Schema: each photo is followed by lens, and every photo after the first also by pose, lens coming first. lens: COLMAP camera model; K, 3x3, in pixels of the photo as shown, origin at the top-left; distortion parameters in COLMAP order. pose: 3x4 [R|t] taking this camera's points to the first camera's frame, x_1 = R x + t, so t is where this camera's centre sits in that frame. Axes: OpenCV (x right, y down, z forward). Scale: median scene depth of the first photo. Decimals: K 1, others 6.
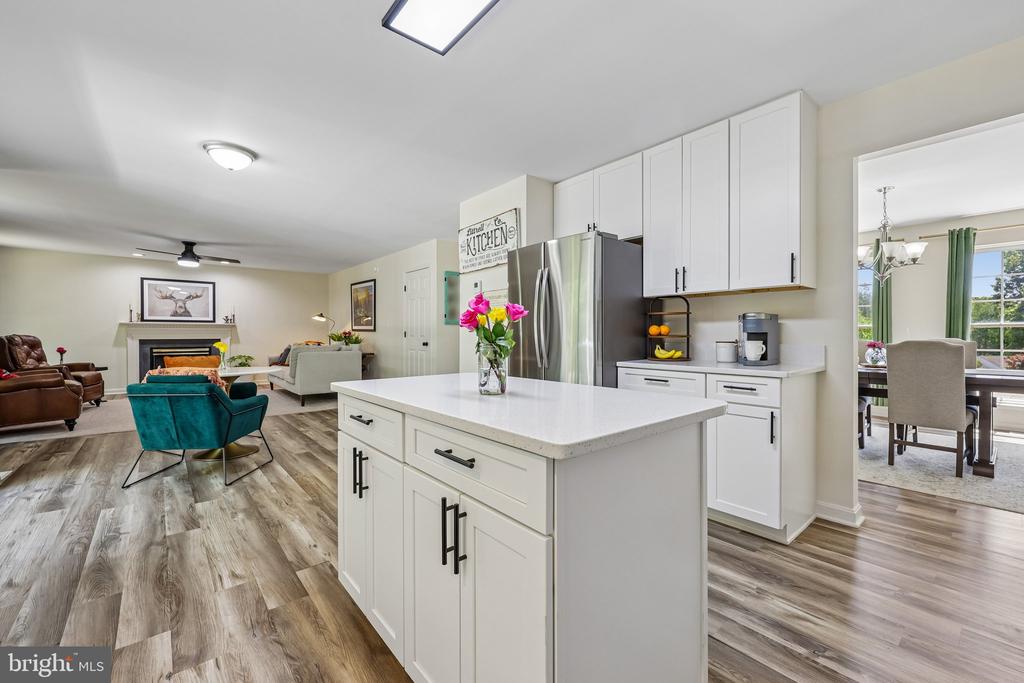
lens RADIAL K [[422.9, 0, 514.7], [0, 422.9, 337.7], [0, 0, 1]] dist [-0.001634, 0.000788]
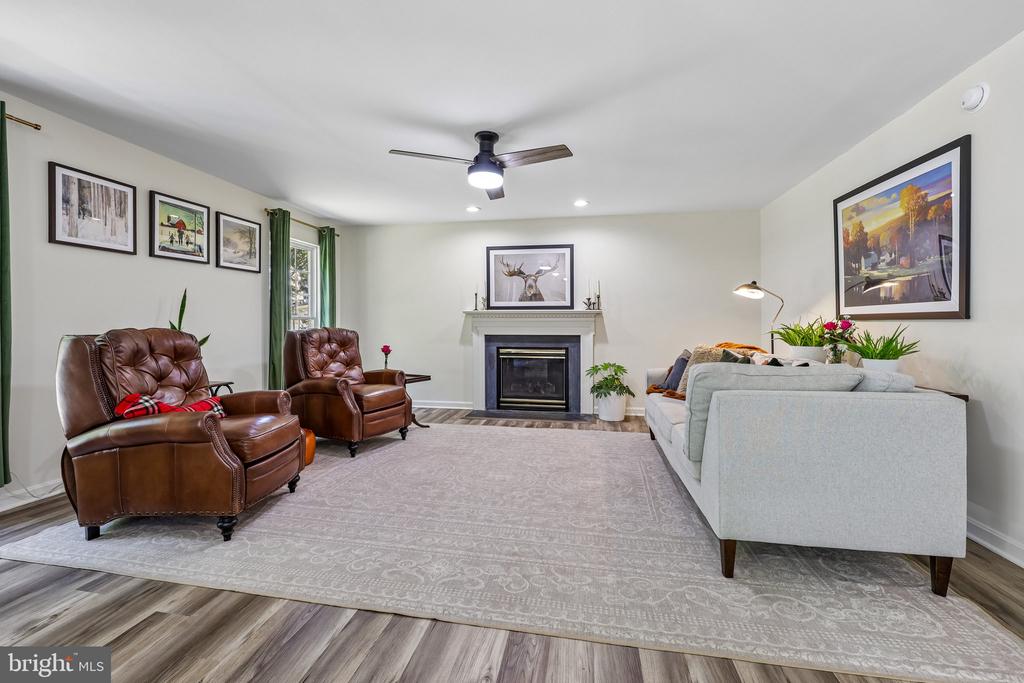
lens RADIAL K [[422.9, 0, 518.4], [0, 422.9, 329.4], [0, 0, 1]] dist [-0.001634, 0.000788]
pose [[0.647755, 0.003157, -0.761842, -0.382769], [-0.008940, 0.999954, -0.003457, -0.003946], [0.761796, 0.009050, 0.647754, 0.718206]]
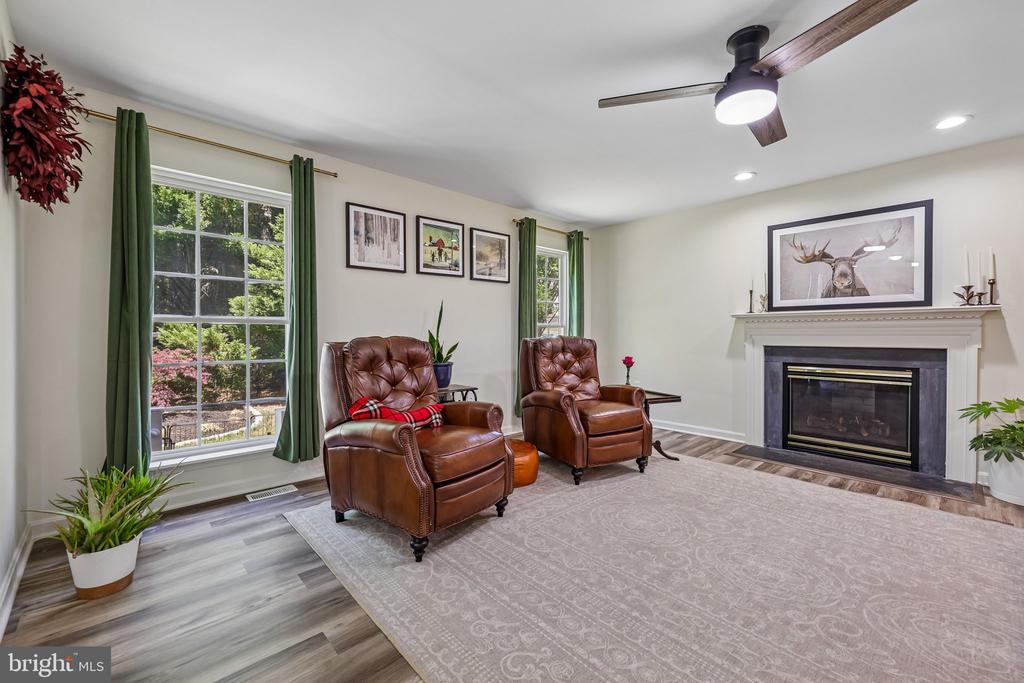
lens RADIAL K [[422.9, 0, 515.6], [0, 422.9, 340.6], [0, 0, 1]] dist [-0.001634, 0.000788]
pose [[0.057527, 0.011114, -0.998282, -0.471037], [-0.012371, 0.999869, 0.010418, -0.005094], [0.998267, 0.011750, 0.057657, 0.815315]]
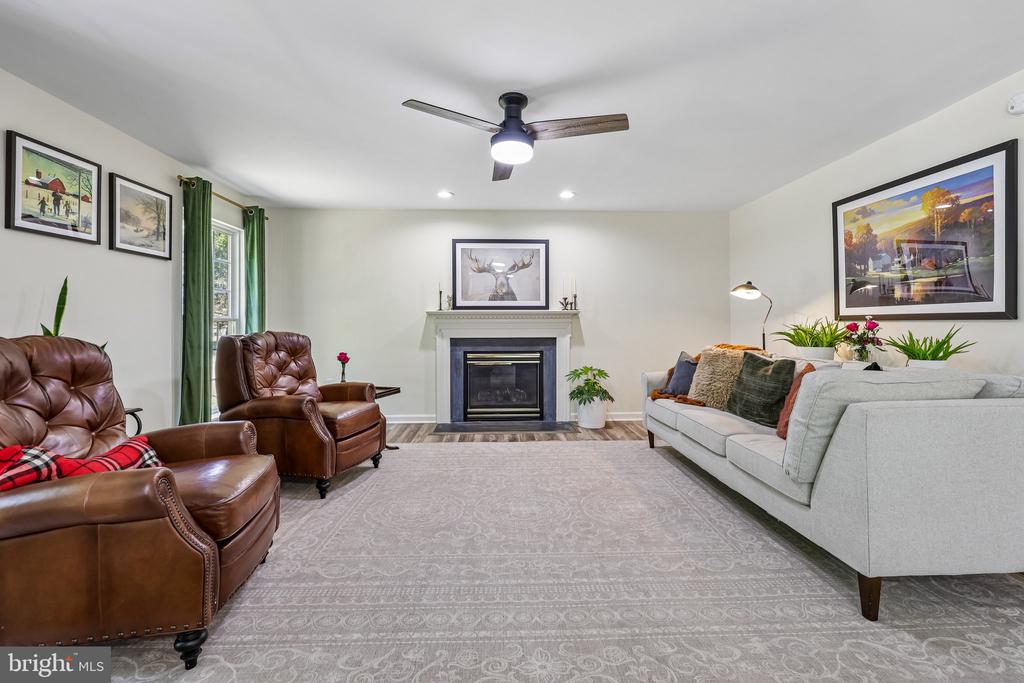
lens RADIAL K [[422.9, 0, 514.9], [0, 422.9, 326.6], [0, 0, 1]] dist [-0.001634, 0.000788]
pose [[0.793292, -0.007264, -0.608798, -0.528285], [-0.001112, 0.999910, -0.013381, -0.005819], [0.608840, 0.011292, 0.793212, 0.688223]]
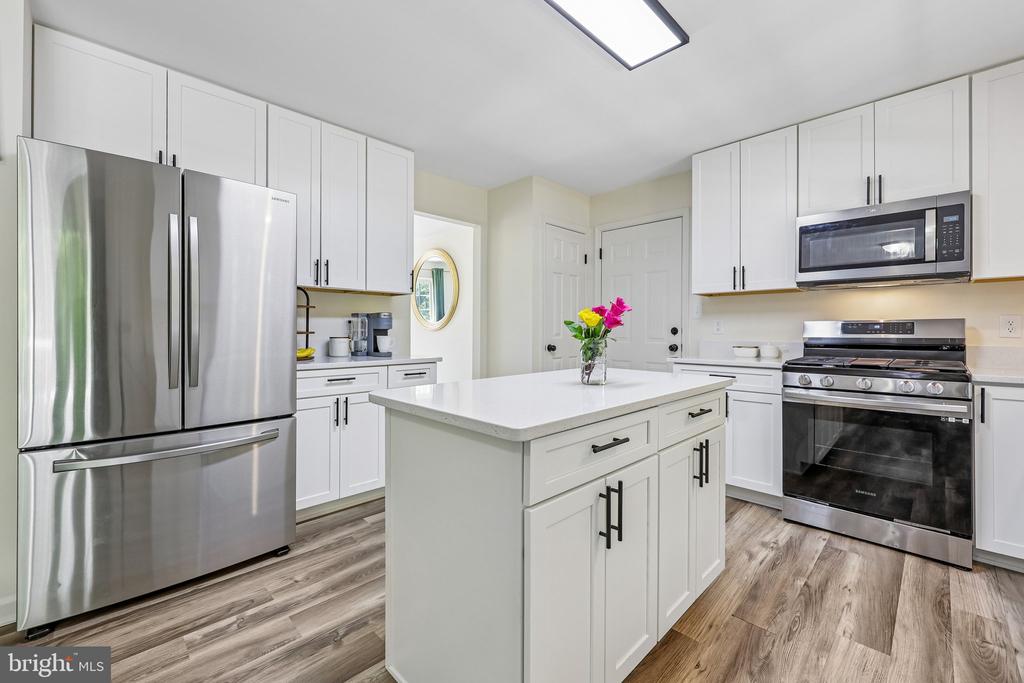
lens RADIAL K [[422.9, 0, 514.7], [0, 422.9, 334.2], [0, 0, 1]] dist [-0.001634, 0.000788]
pose [[-0.080621, -0.008473, 0.996709, -0.266026], [0.003705, 0.999954, 0.008800, -0.002729], [-0.996738, 0.004402, -0.080586, 0.296096]]
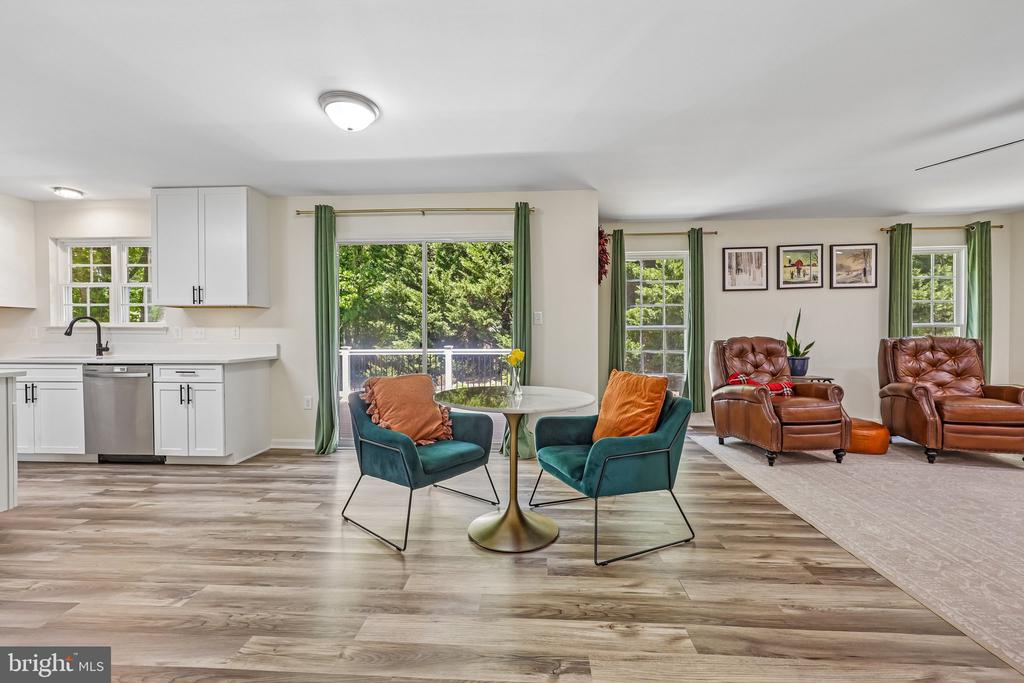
lens RADIAL K [[422.9, 0, 509.7], [0, 422.9, 341.8], [0, 0, 1]] dist [-0.001634, 0.000788]
pose [[-0.690979, 0.011005, -0.722791, -0.151446], [-0.004111, 0.999808, 0.019153, -0.006542], [0.722864, 0.016205, -0.690801, 0.896613]]
